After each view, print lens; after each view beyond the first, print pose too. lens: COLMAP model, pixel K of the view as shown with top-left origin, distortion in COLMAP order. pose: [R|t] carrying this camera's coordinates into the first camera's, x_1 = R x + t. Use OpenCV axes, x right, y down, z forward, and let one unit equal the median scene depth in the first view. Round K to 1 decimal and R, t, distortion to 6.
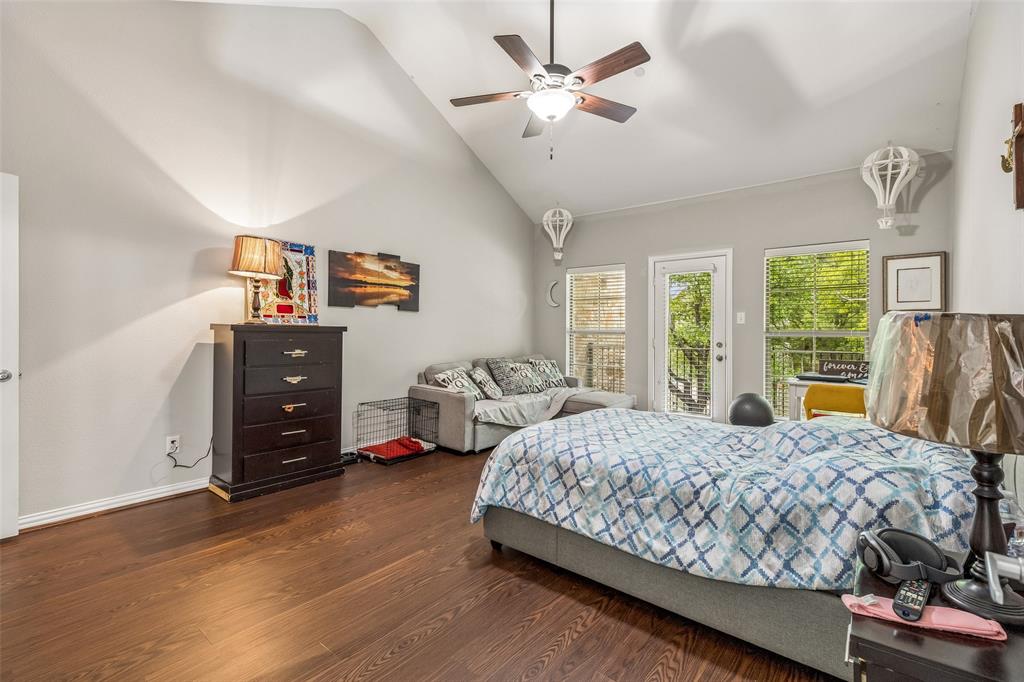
lens RADIAL K [[472.8, 0, 515.8], [0, 472.8, 333.6], [0, 0, 1]] dist [0.006045, -0.000496]
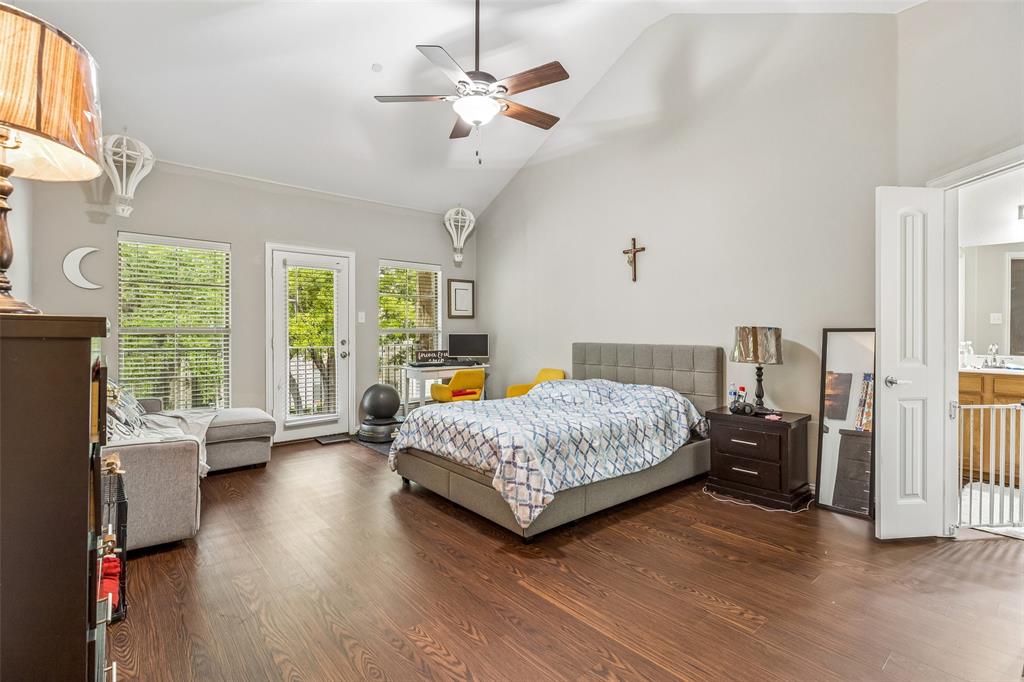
lens RADIAL K [[472.8, 0, 537.4], [0, 472.8, 330.5], [0, 0, 1]] dist [0.006045, -0.000496]
pose [[0.153642, -0.004521, 0.988116, -1.084570], [0.000054, 0.999990, 0.004566, -0.014395], [-0.988127, -0.000648, 0.153641, 0.847871]]
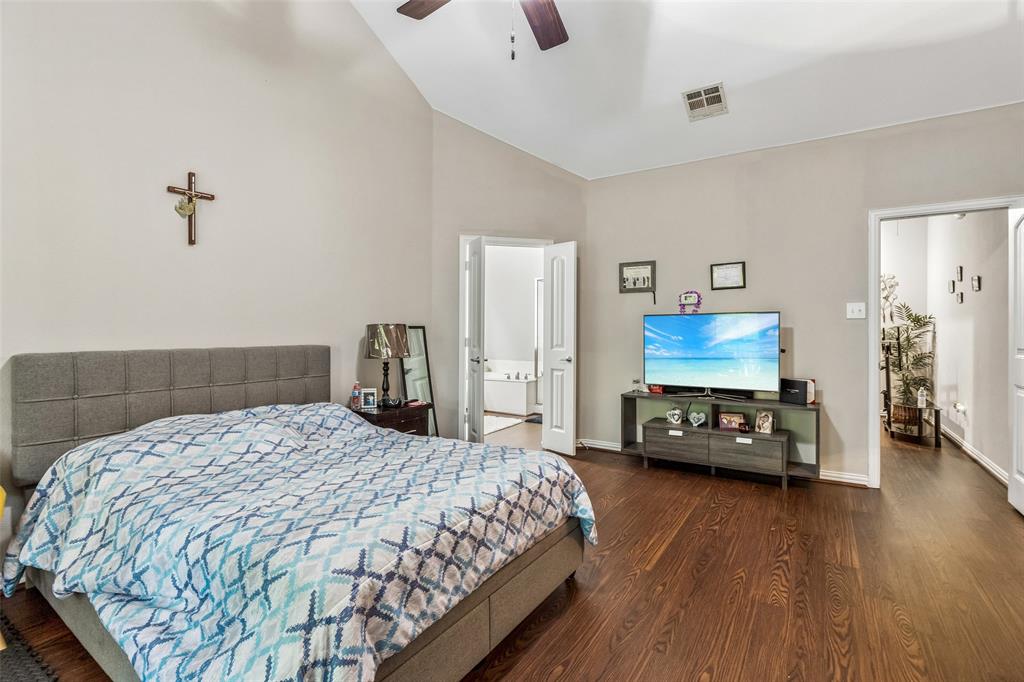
lens RADIAL K [[472.8, 0, 508.5], [0, 472.8, 335.2], [0, 0, 1]] dist [0.006045, -0.000496]
pose [[-0.996261, -0.004739, -0.086268, 0.155202], [-0.005528, 0.999945, 0.008919, -0.002192], [0.086221, 0.009363, -0.996232, 1.922946]]
